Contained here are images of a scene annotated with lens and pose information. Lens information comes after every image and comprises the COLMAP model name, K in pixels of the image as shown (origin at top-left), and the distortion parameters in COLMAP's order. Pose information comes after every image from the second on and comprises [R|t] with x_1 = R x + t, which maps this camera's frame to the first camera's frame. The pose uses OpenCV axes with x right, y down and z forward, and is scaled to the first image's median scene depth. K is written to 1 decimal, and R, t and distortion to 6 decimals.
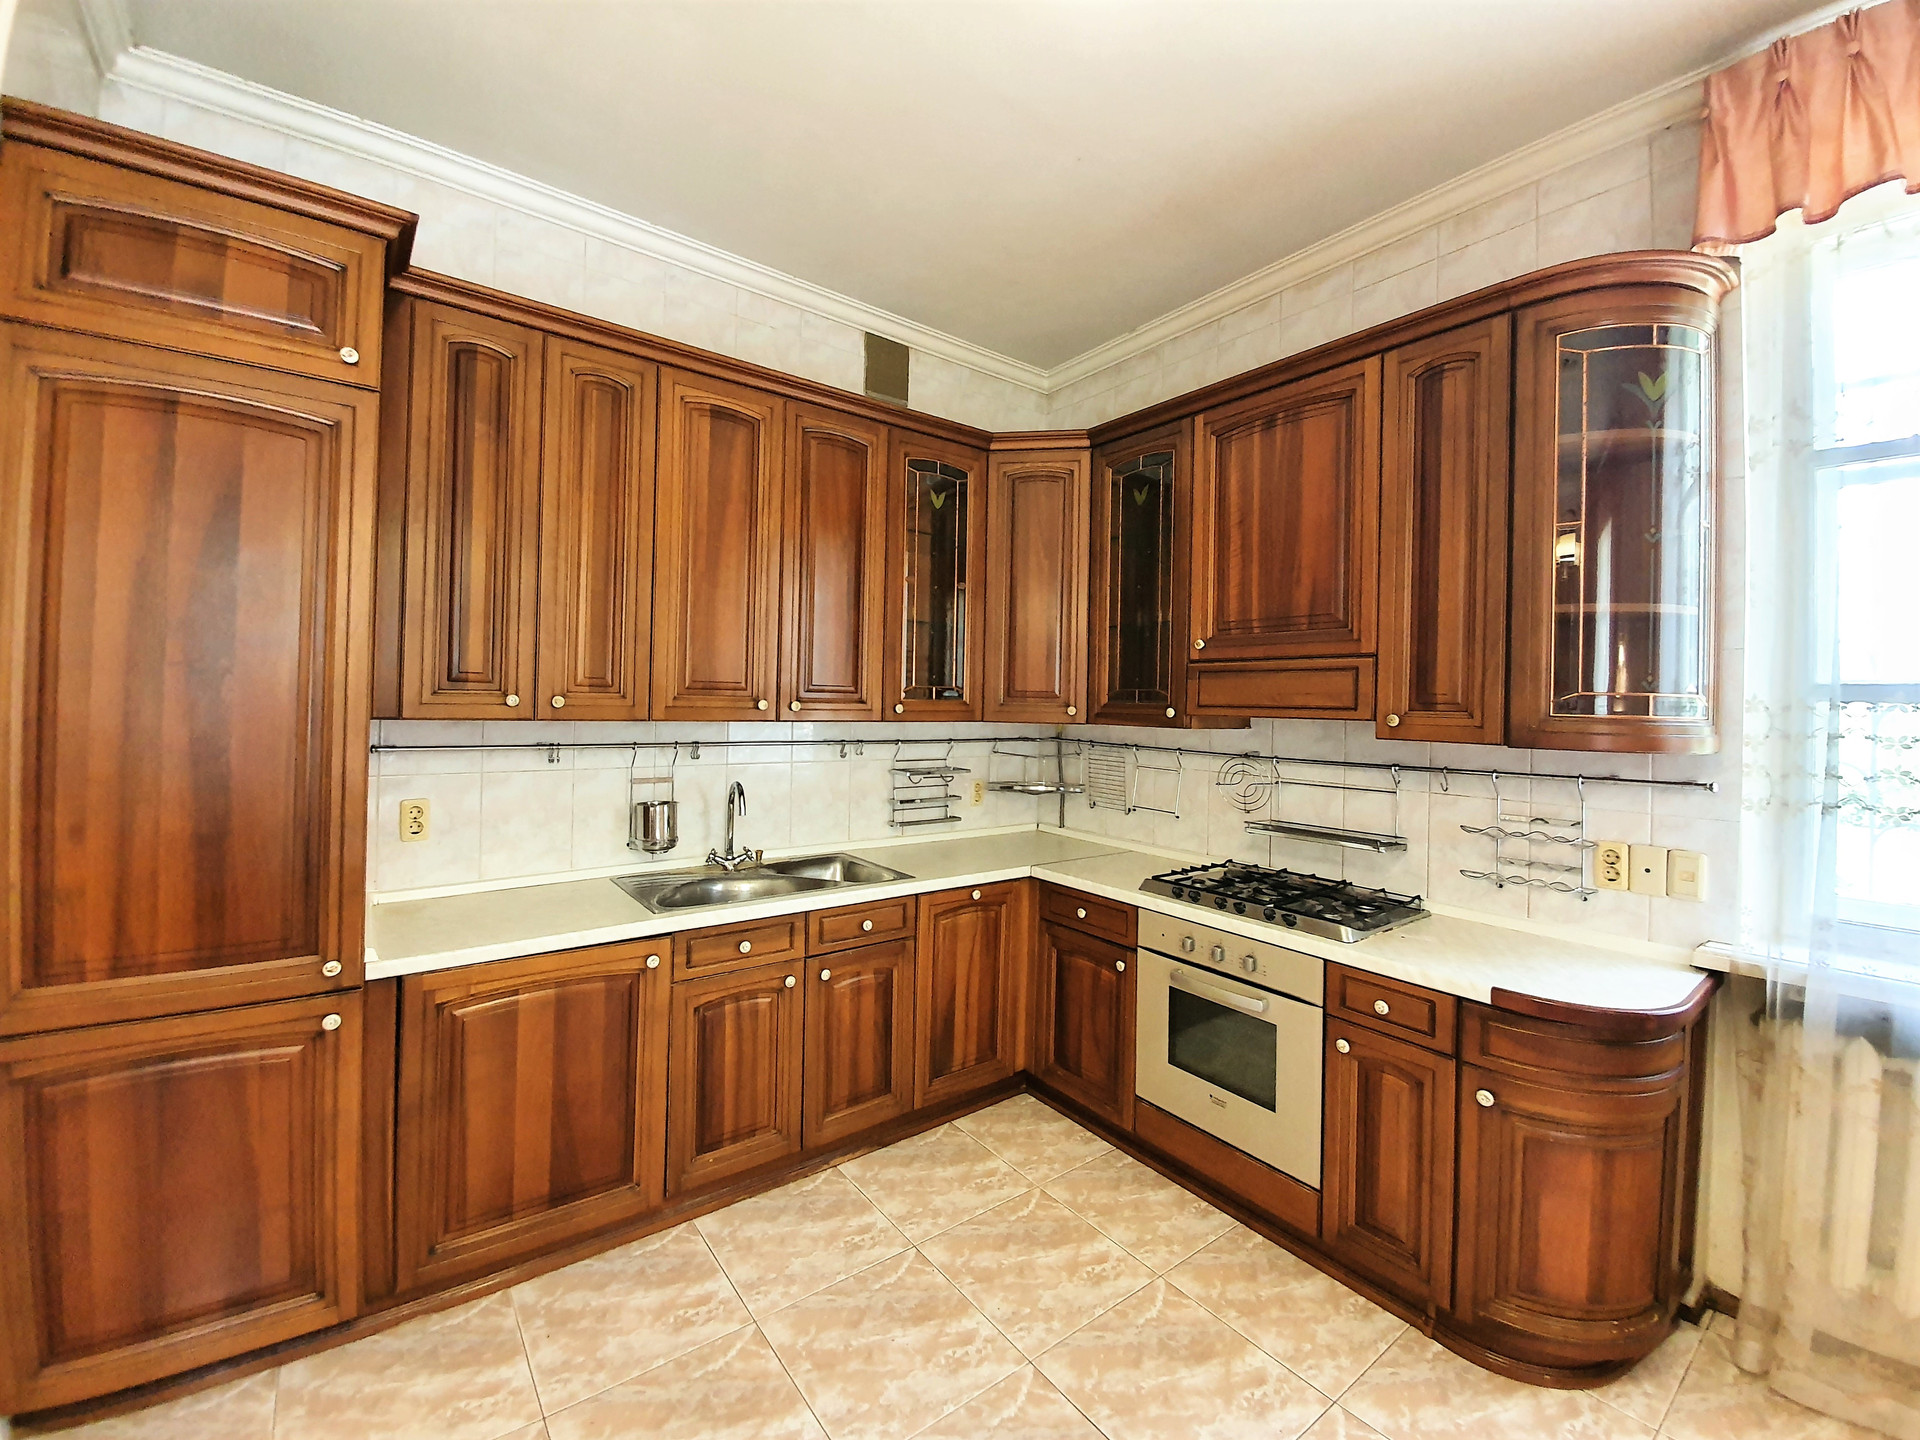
lens RADIAL K [[786.7, 0, 954.9], [0, 786.7, 704.5], [0, 0, 1]] dist [0.012201, -0.020667]
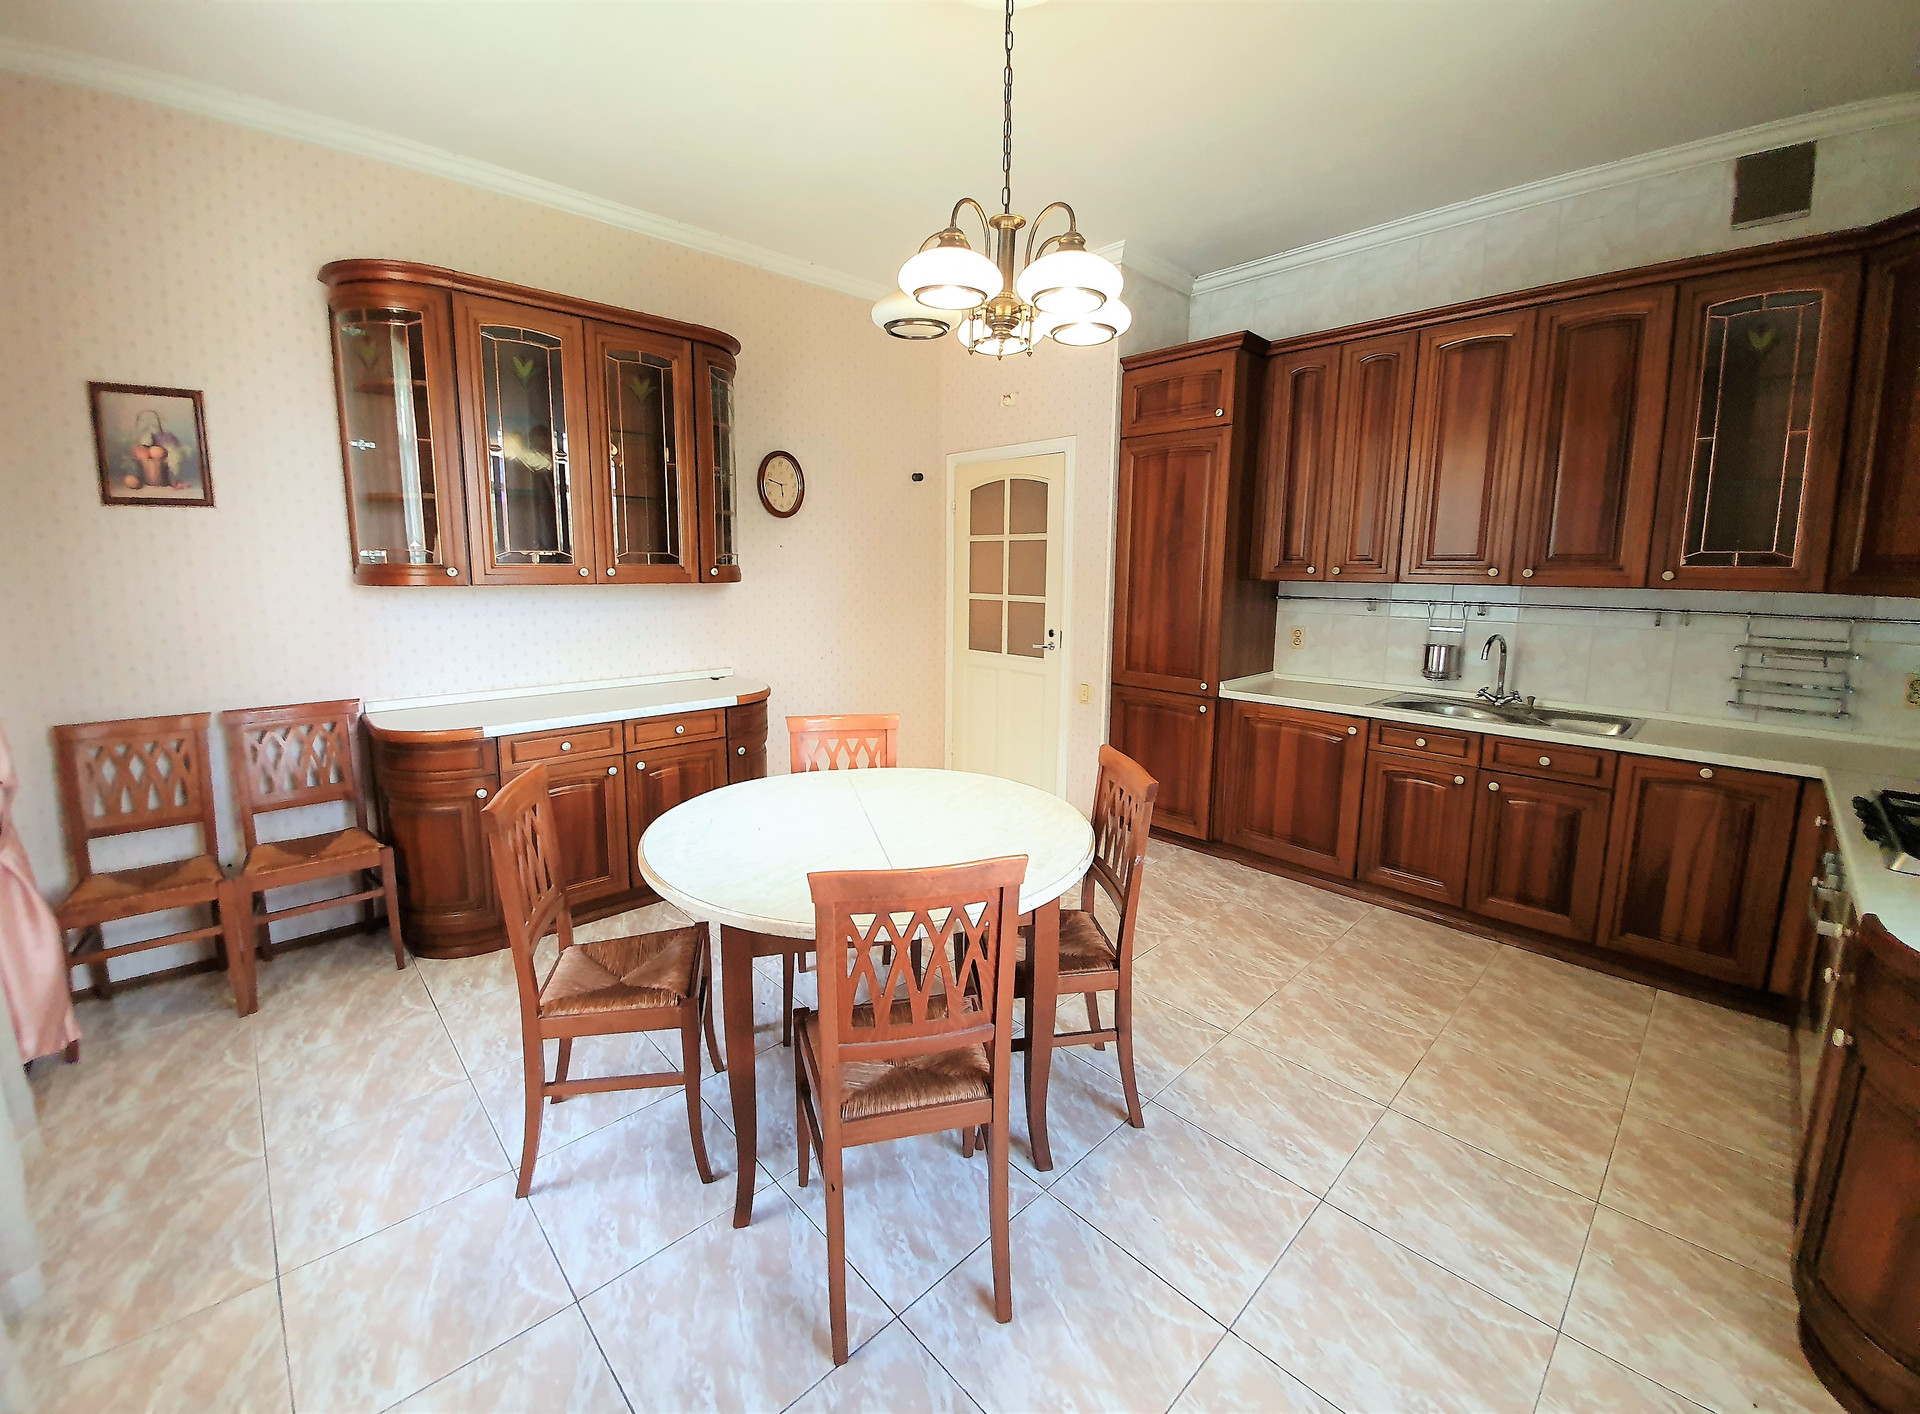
lens RADIAL K [[786.5, 0, 960.0], [0, 786.5, 707.0], [0, 0, 1]] dist [-0.001351, -0.000342]
pose [[0.133766, 0.157832, -0.978364, 0.961071], [-0.005564, 0.987340, 0.158520, 0.019336], [0.990997, -0.015761, 0.132951, -0.024019]]
